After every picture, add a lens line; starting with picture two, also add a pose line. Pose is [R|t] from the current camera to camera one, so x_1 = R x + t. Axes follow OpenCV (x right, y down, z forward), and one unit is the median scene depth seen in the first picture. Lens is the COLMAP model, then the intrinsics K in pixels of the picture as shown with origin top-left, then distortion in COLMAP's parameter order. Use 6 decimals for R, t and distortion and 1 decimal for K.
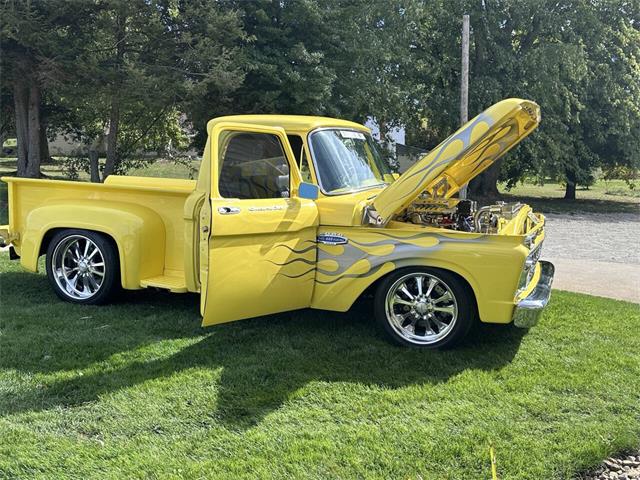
lens RADIAL K [[751.4, 0, 324.0], [0, 751.4, 238.9], [0, 0, 1]] dist [0.111328, 0.000000]
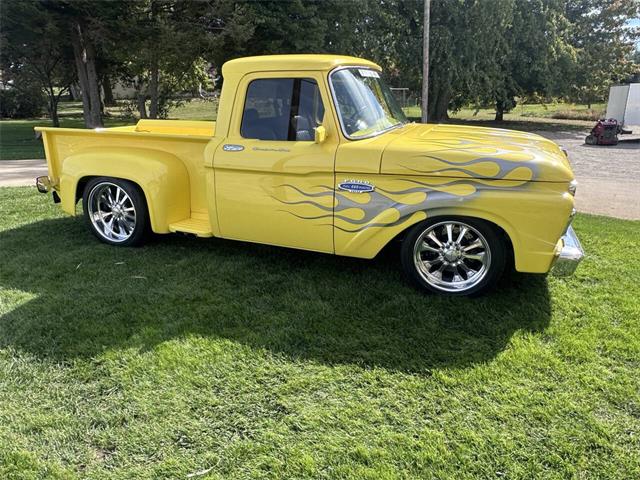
lens RADIAL K [[495.9, 0, 314.0], [0, 495.9, 248.0], [0, 0, 1]] dist [-0.006090, 0.003438]
pose [[0.999548, -0.030063, -0.000669, -0.040116], [0.029615, 0.980330, 0.195130, -0.041036], [-0.005210, -0.195062, 0.980777, 0.306450]]
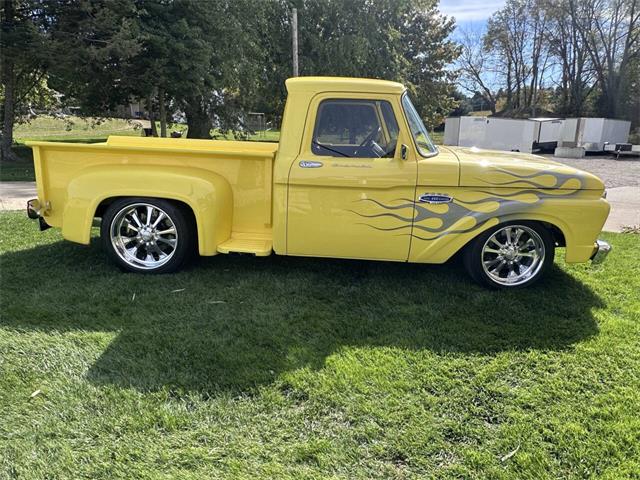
lens RADIAL K [[495.9, 0, 321.3], [0, 495.9, 242.8], [0, 0, 1]] dist [-0.006090, 0.003438]
pose [[0.928381, -0.085906, 0.361563, -0.342591], [0.032422, 0.987929, 0.151477, -0.042385], [-0.370212, -0.128906, 0.919960, 0.341034]]
